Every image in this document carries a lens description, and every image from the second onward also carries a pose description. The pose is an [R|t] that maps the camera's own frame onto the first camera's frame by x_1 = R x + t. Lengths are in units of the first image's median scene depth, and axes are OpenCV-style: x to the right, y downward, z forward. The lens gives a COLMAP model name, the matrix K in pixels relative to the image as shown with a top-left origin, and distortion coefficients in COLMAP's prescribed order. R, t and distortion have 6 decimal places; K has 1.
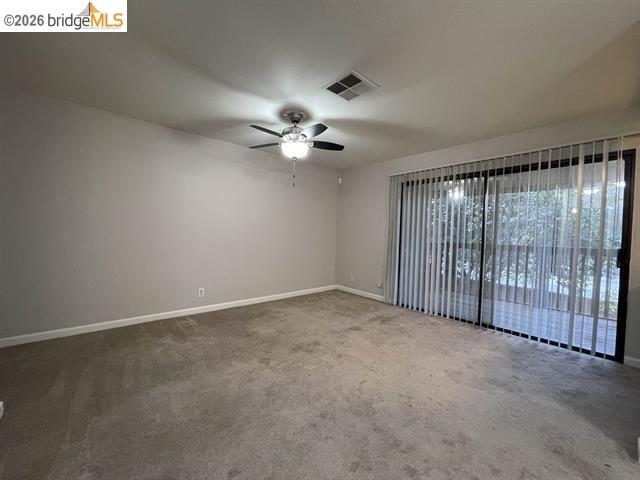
lens RADIAL K [[257.5, 0, 316.8], [0, 257.5, 238.1], [0, 0, 1]] dist [-0.001893, -0.000034]
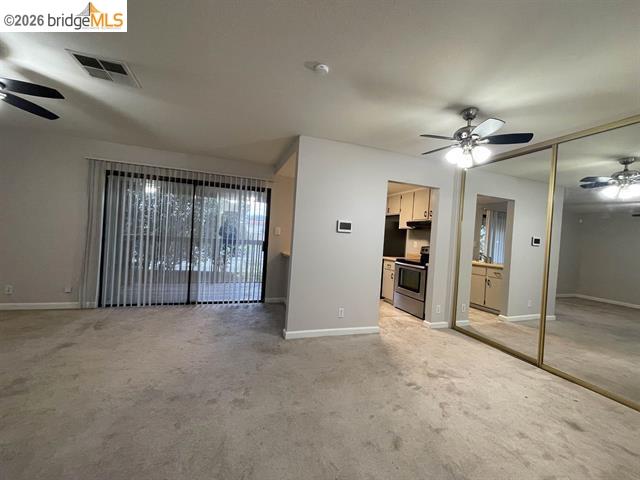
lens RADIAL K [[257.5, 0, 316.8], [0, 257.5, 238.1], [0, 0, 1]] dist [-0.001893, -0.000034]
pose [[0.372841, -0.012812, 0.927807, -0.324112], [-0.026883, 0.999336, 0.024603, -0.029315], [-0.927506, -0.034115, 0.372249, -0.027089]]
